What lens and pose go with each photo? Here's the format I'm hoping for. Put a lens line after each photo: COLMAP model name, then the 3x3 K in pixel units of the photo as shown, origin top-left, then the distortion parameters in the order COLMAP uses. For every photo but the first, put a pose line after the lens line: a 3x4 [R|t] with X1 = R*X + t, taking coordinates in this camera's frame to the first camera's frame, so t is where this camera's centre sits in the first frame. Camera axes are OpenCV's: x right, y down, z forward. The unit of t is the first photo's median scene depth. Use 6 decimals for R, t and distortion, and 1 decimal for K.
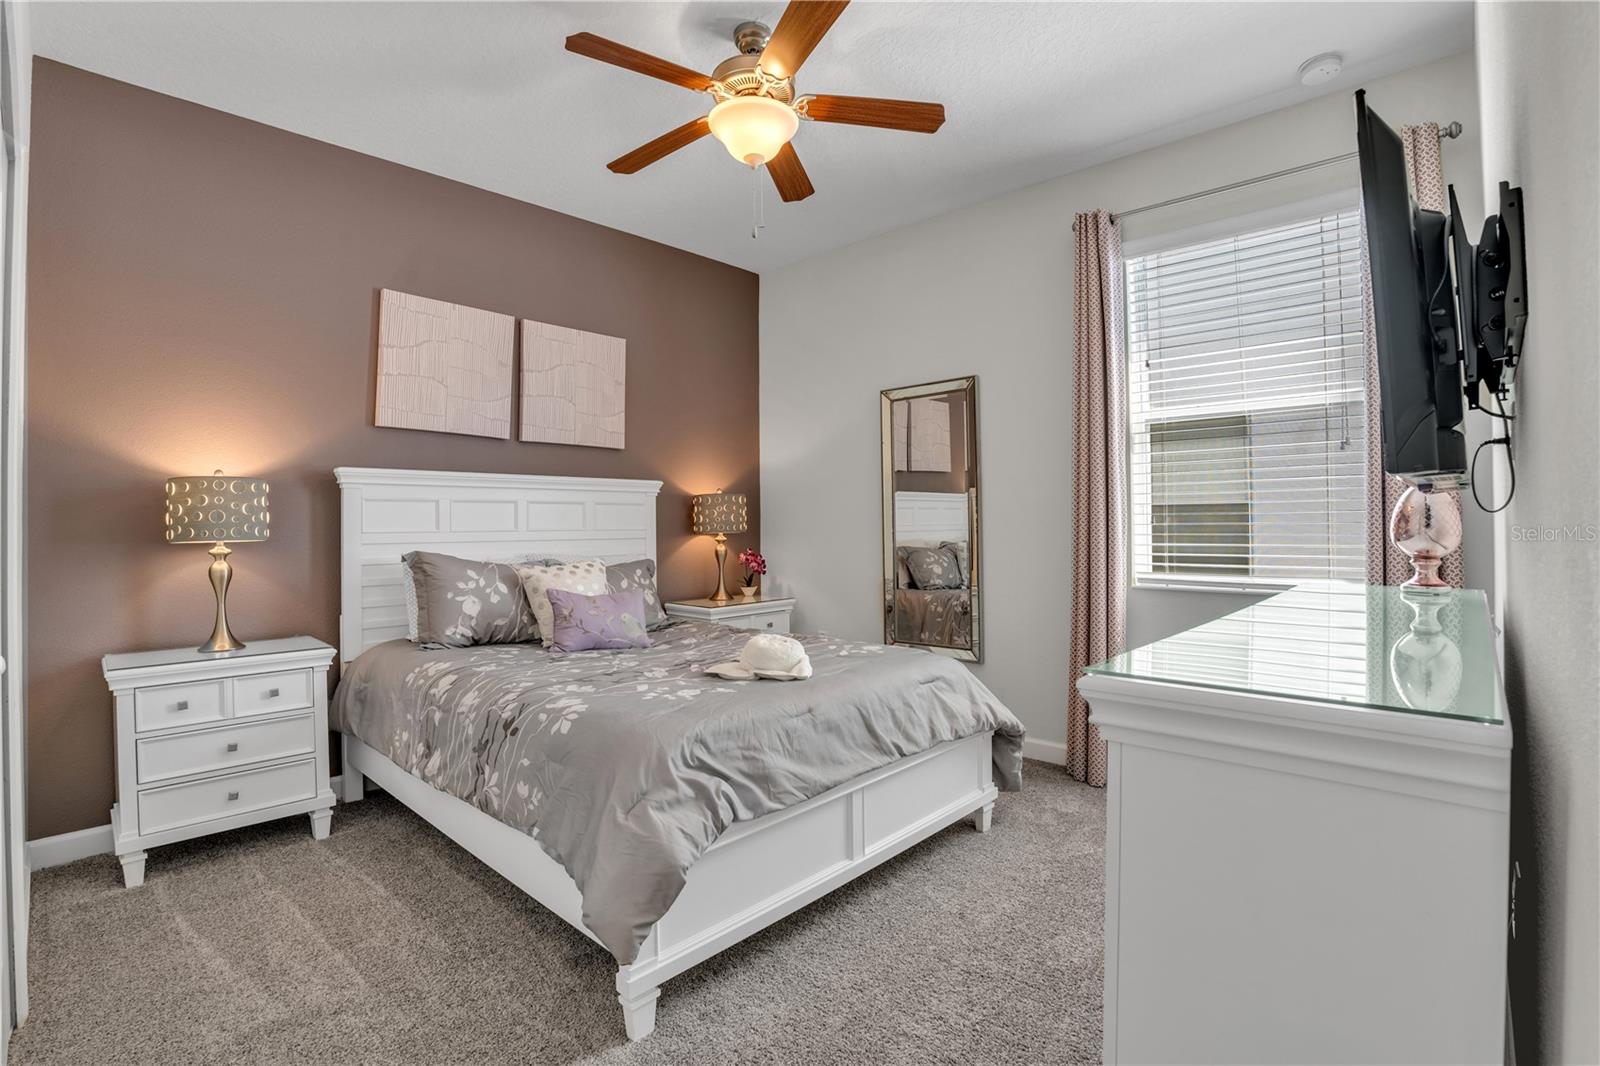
lens RADIAL K [[732.9, 0, 804.7], [0, 732.9, 515.0], [0, 0, 1]] dist [-0.081880, 0.026066]
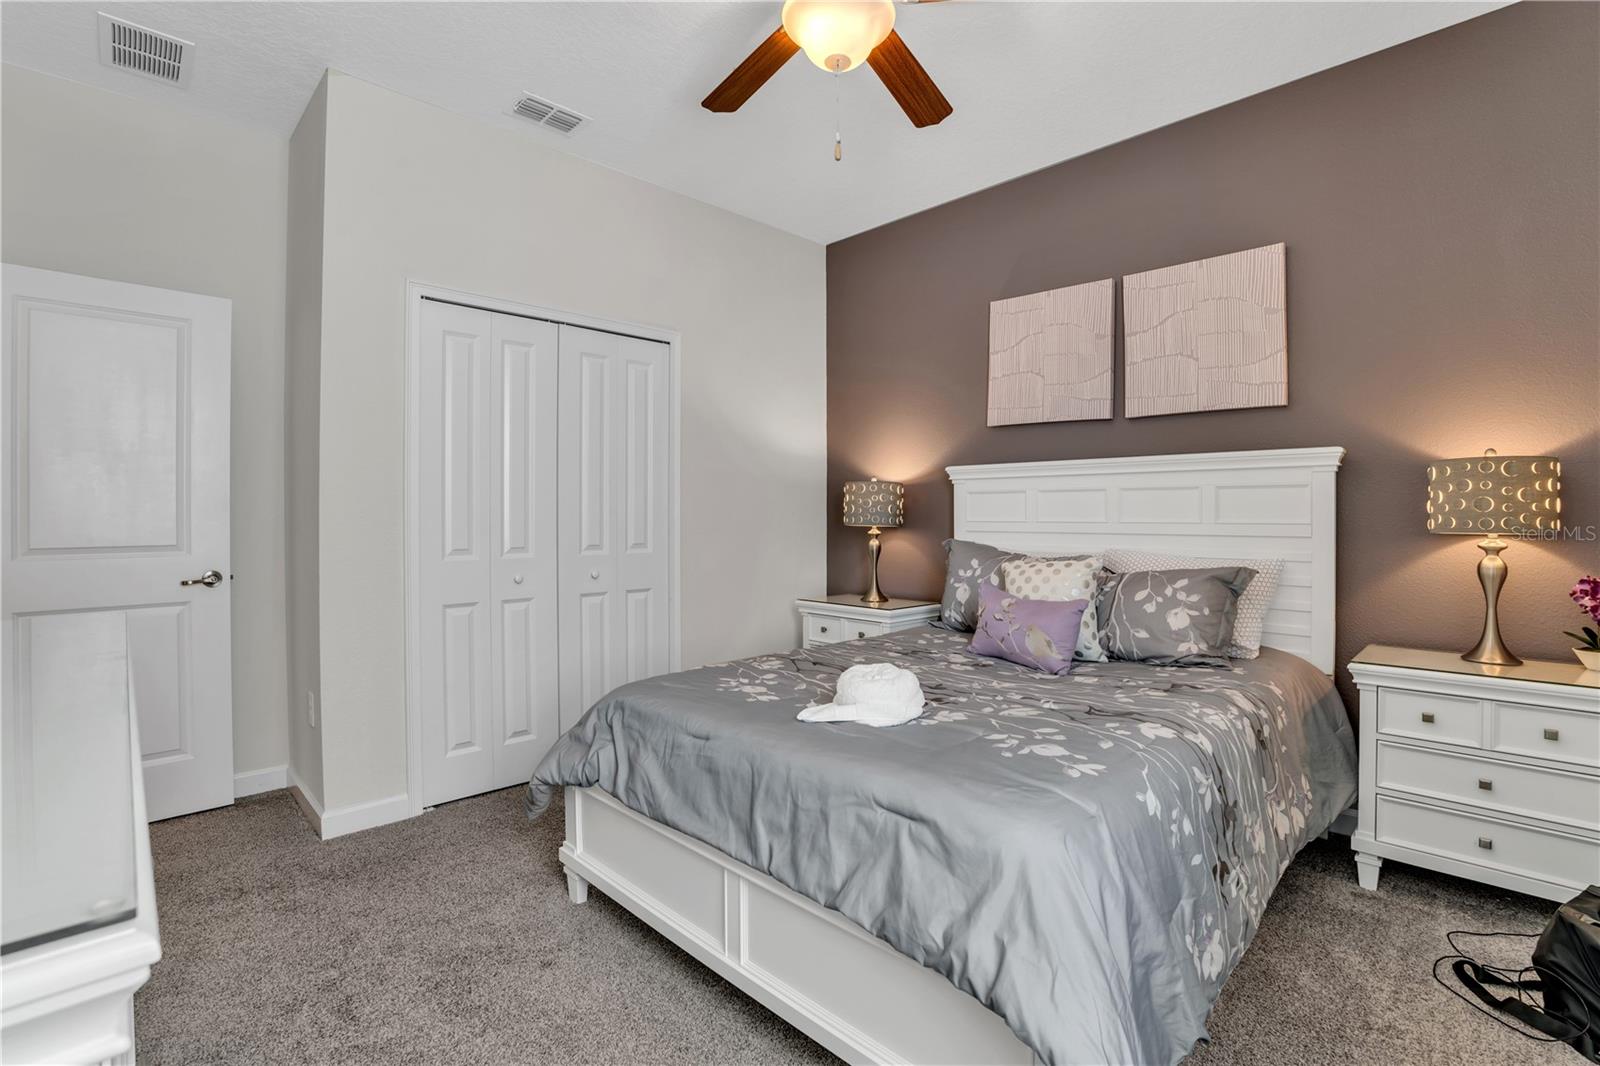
lens RADIAL K [[753.3, 0, 799.9], [0, 753.3, 458.8], [0, 0, 1]] dist [0.066255, 0.000213]
pose [[-0.023975, -0.065595, -0.997558, 0.271096], [0.012230, 0.997751, -0.065901, 0.000707], [0.999638, -0.013781, -0.023119, 0.332684]]
